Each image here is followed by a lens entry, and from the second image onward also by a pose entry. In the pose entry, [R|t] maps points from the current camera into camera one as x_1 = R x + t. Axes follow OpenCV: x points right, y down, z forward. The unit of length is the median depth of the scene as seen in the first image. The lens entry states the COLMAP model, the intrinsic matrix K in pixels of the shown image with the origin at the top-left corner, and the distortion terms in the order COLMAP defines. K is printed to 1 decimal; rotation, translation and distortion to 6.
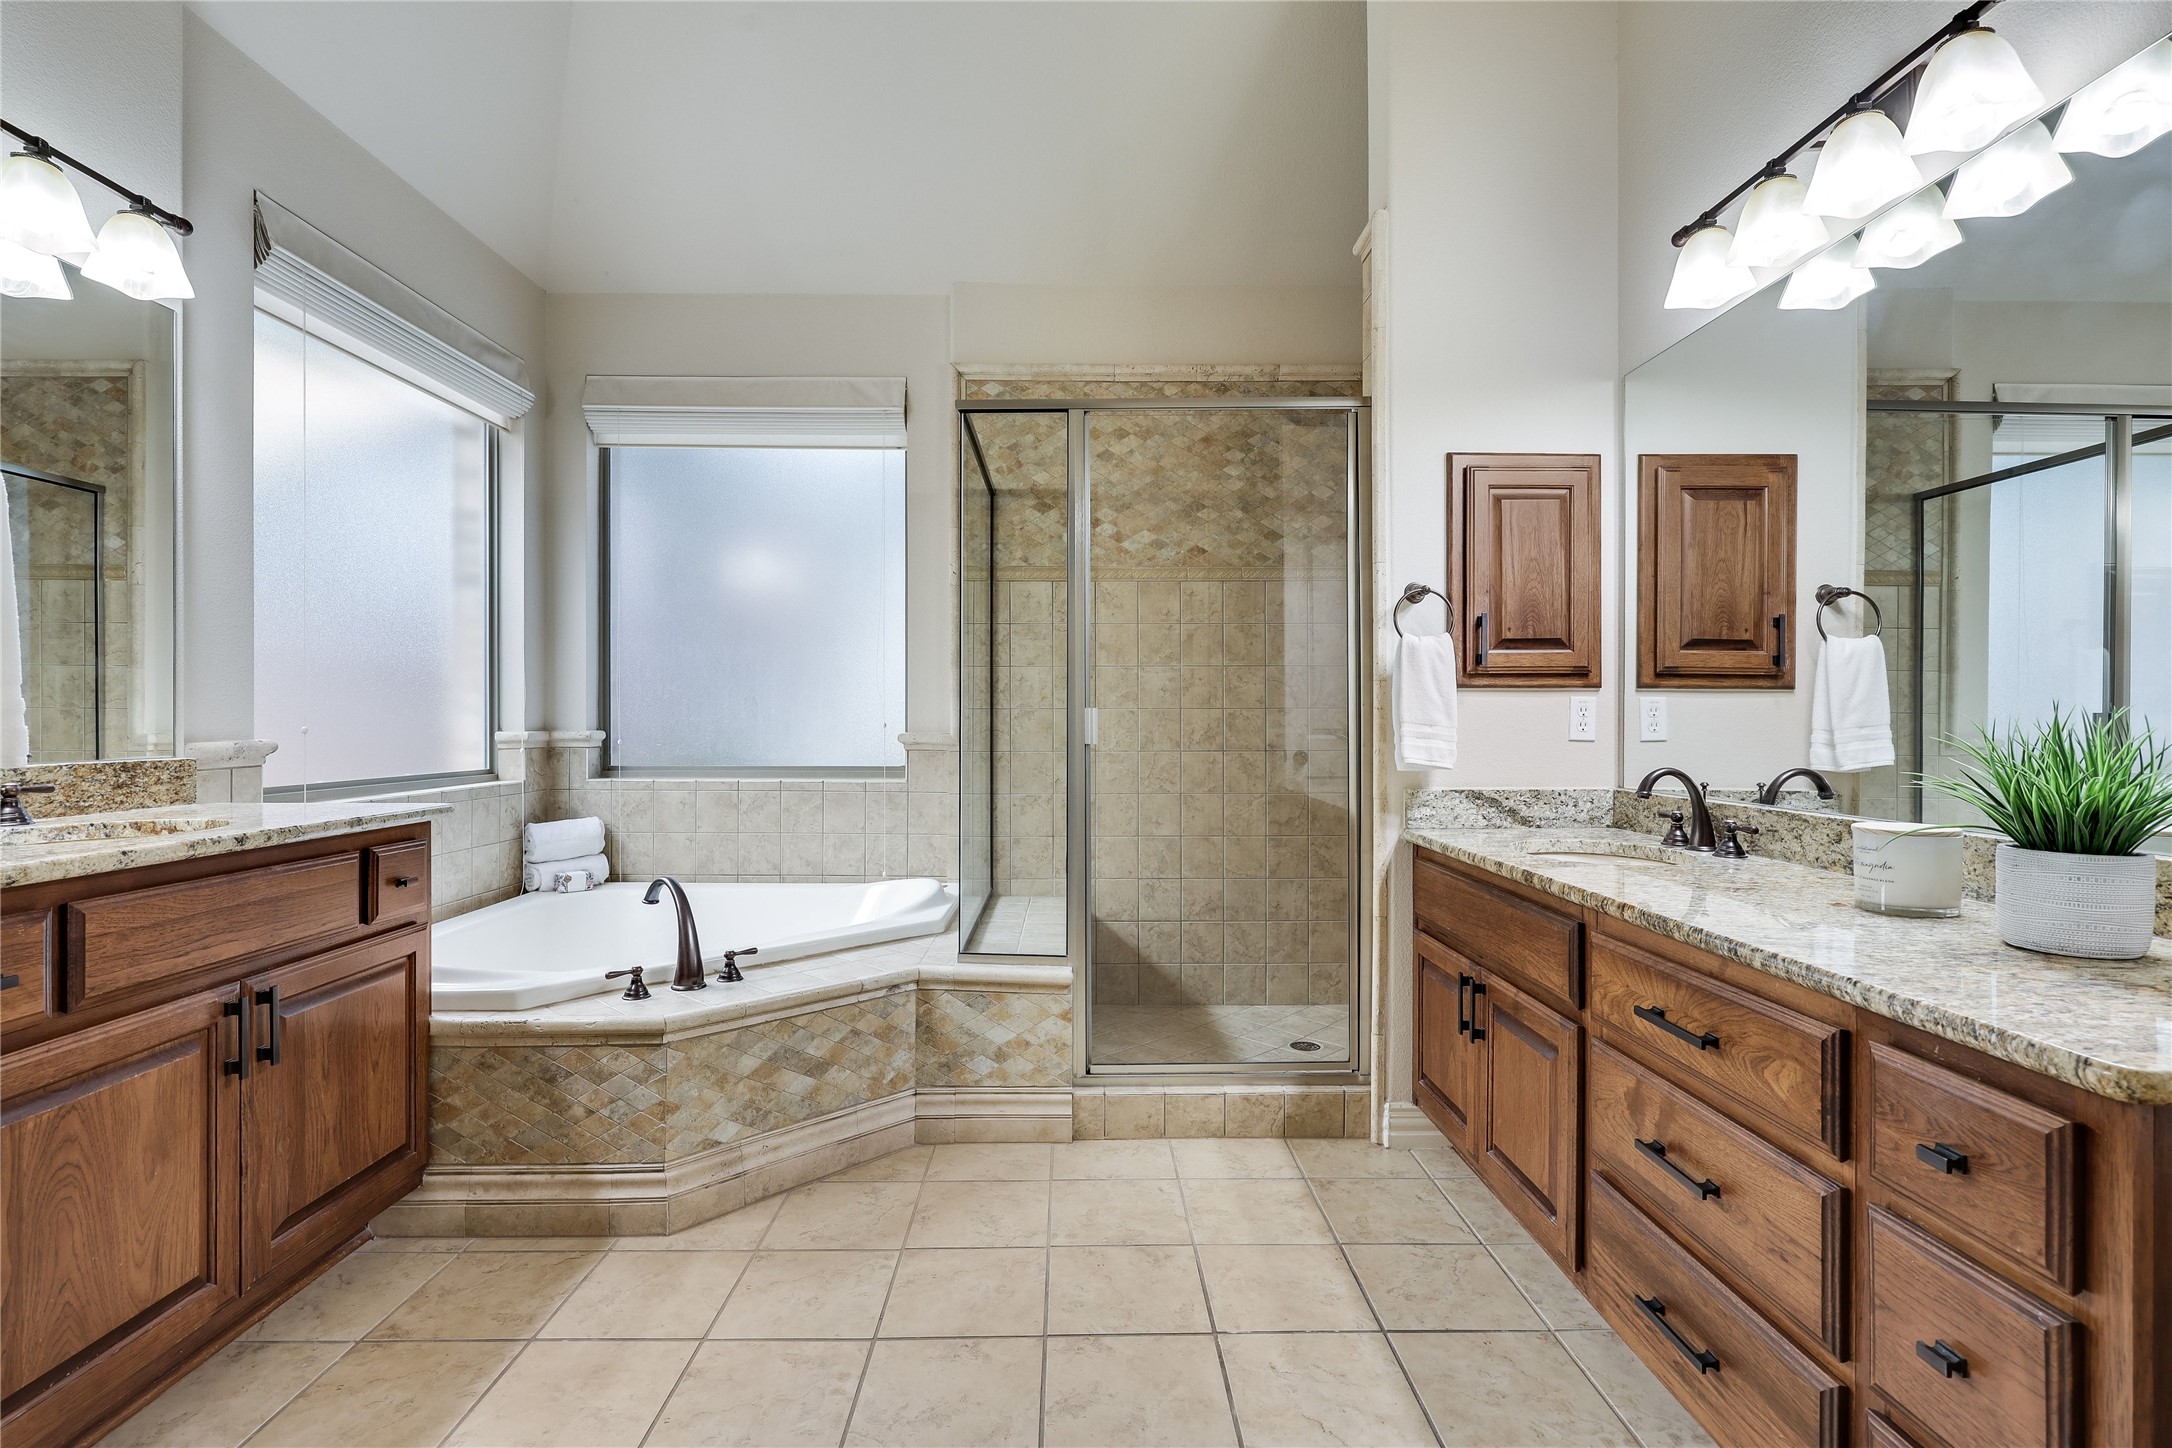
lens RADIAL K [[1082.0, 0, 1115.8], [0, 1082.0, 720.5], [0, 0, 1]] dist [0.002206, -0.000292]
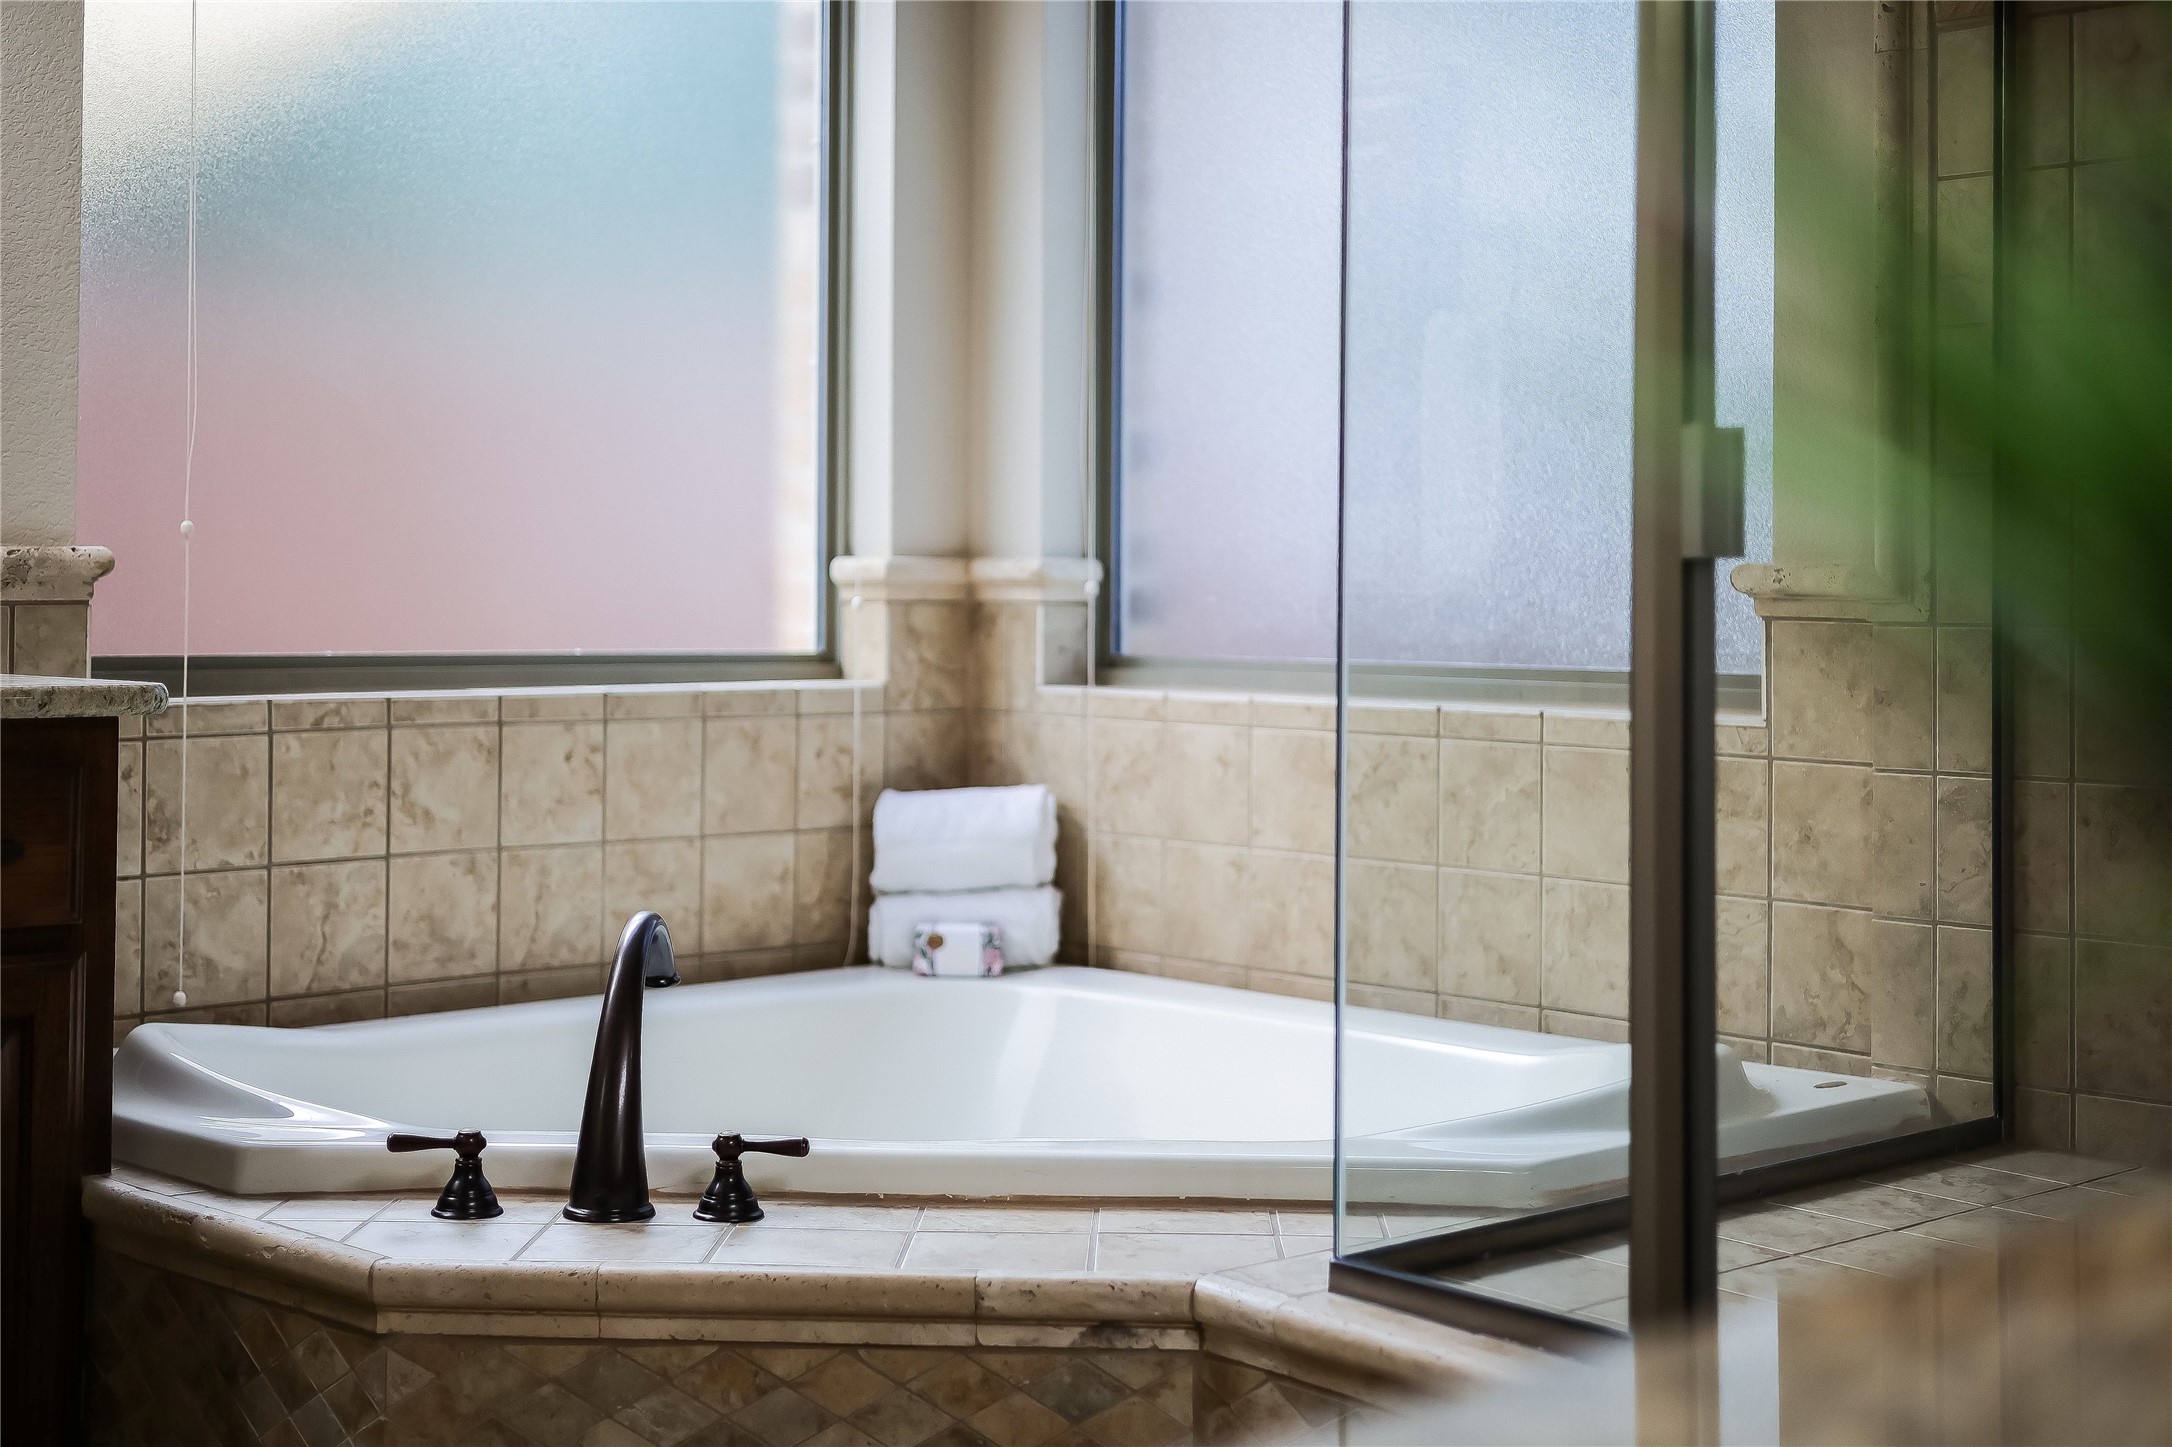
lens RADIAL K [[3175.9, 0, 1086.0], [0, 3175.9, 723.5], [0, 0, 1]] dist [0.141437, -0.025998]
pose [[0.639072, 0.029185, -0.768593, 0.390028], [-0.007885, 0.999476, 0.031395, 0.033508], [0.769107, -0.014004, 0.638967, 0.319792]]
